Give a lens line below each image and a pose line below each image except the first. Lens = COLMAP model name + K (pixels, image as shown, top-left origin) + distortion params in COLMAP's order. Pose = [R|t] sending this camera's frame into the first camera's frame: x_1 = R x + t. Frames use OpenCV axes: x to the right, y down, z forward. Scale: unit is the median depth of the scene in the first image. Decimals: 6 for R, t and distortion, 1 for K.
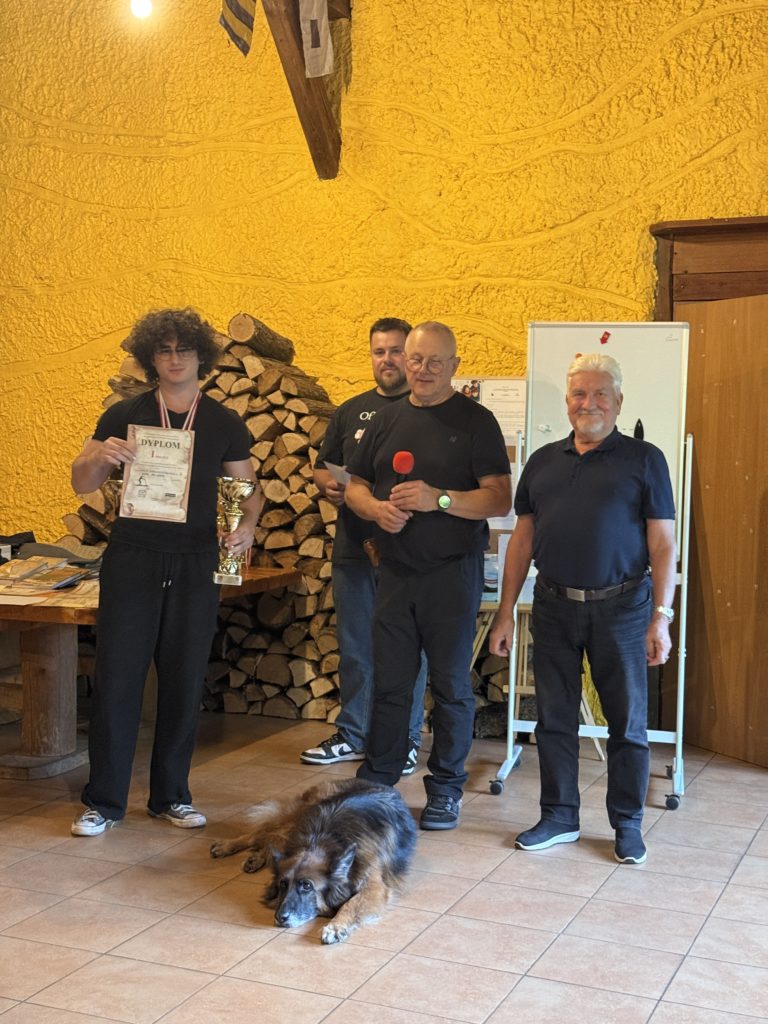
lens RADIAL K [[1448.8, 0, 374.8], [0, 1448.8, 518.9], [0, 0, 1]] dist [0.116747, 0.000000]
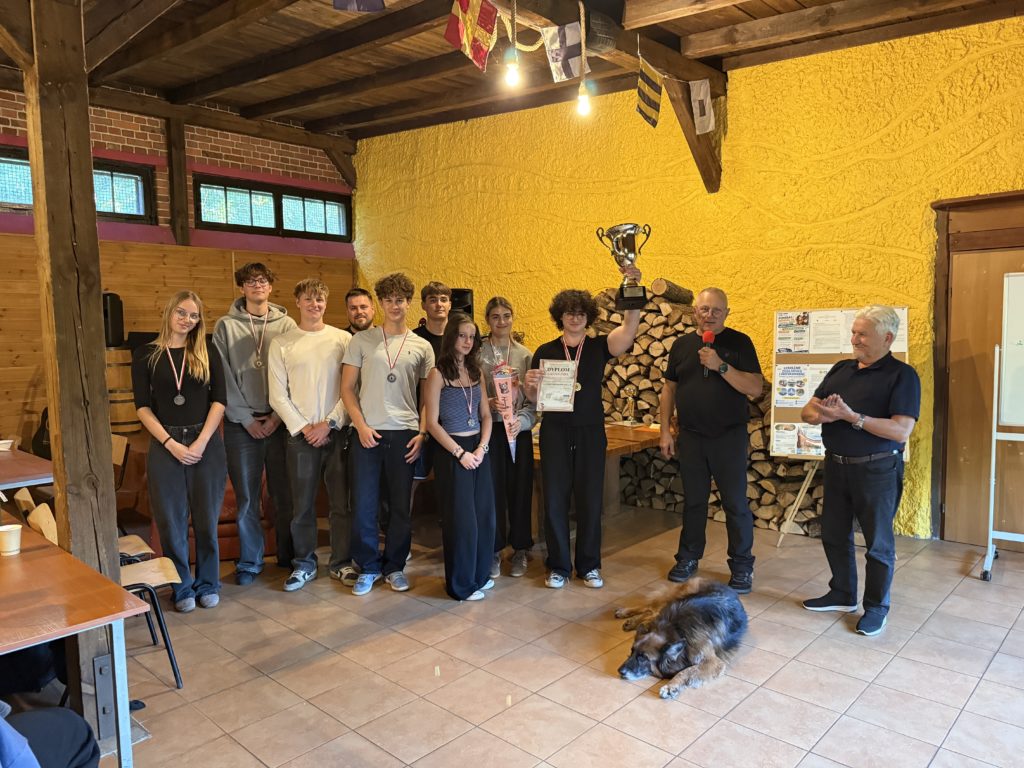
lens RADIAL K [[725.5, 0, 507.0], [0, 725.5, 390.7], [0, 0, 1]] dist [0.072370, -0.102385]
pose [[0.934503, -0.010426, -0.355802, 0.046092], [0.021671, 0.999383, 0.027633, -0.036744], [0.355295, -0.033534, 0.934153, 0.129354]]
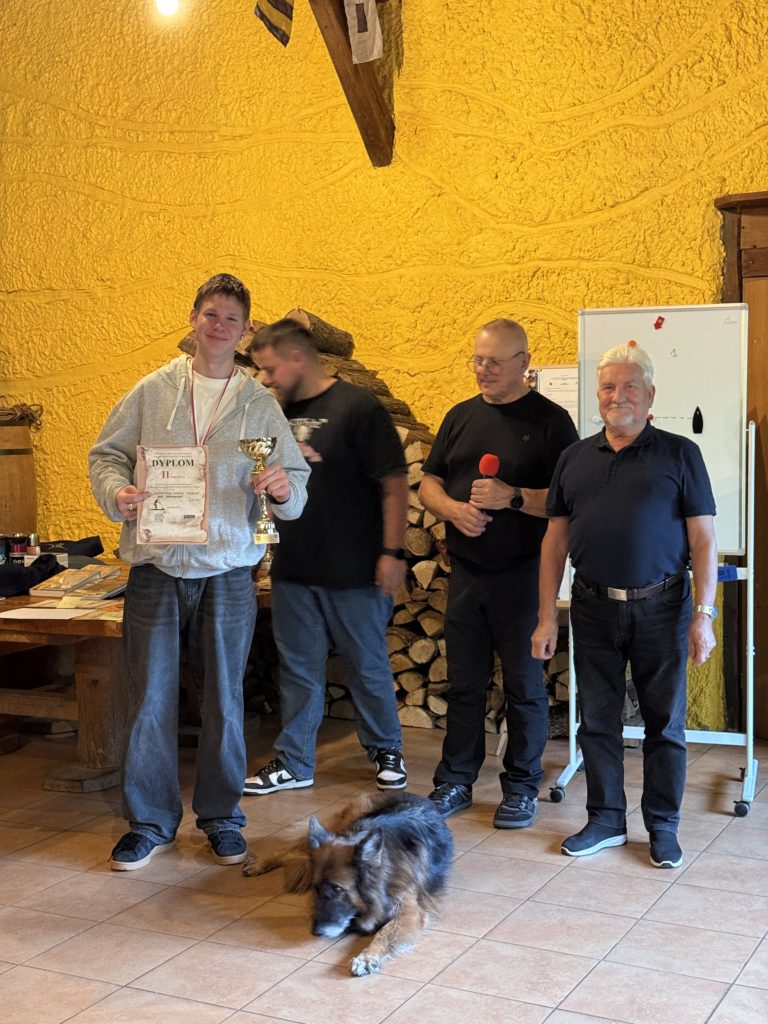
lens RADIAL K [[1448.8, 0, 381.7], [0, 1448.8, 520.2], [0, 0, 1]] dist [0.116747, 0.000000]
pose [[0.996413, -0.029019, -0.079498, 0.040517], [0.030378, 0.999411, 0.015941, -0.013139], [0.078989, -0.018298, 0.996708, 0.025479]]
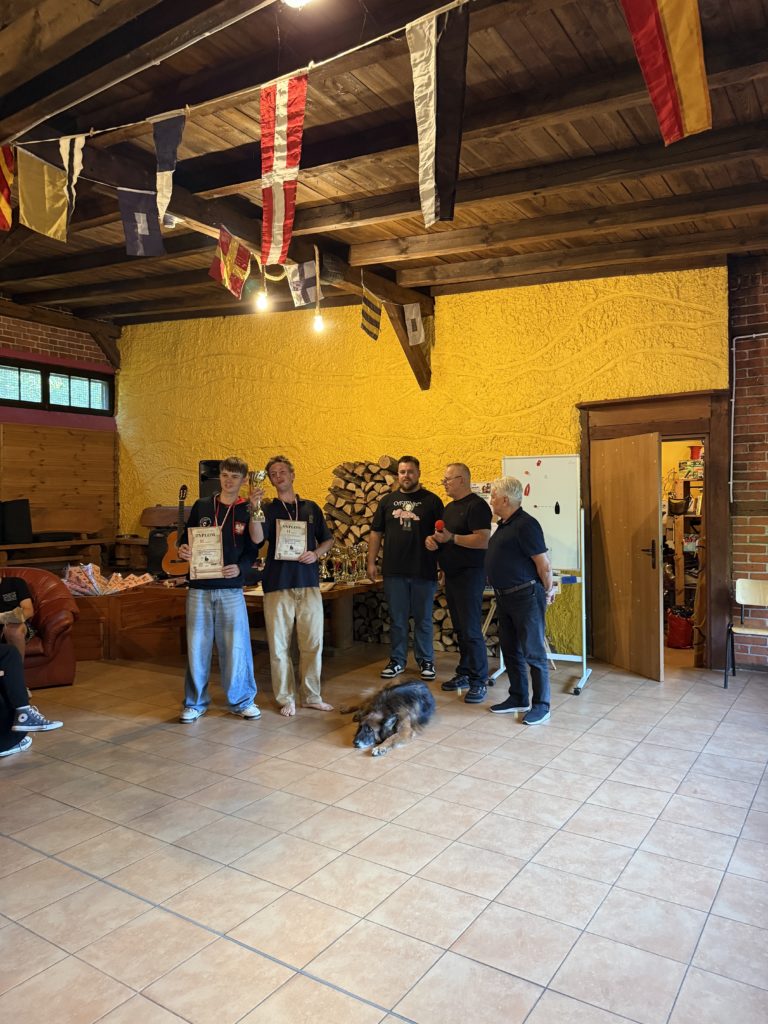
lens RADIAL K [[725.5, 0, 387.0], [0, 725.5, 508.7], [0, 0, 1]] dist [0.072370, -0.102385]
pose [[0.980945, -0.032250, -0.191591, 0.116910], [0.024031, 0.998695, -0.045071, -0.015208], [0.192794, 0.039608, 0.980439, -0.041862]]
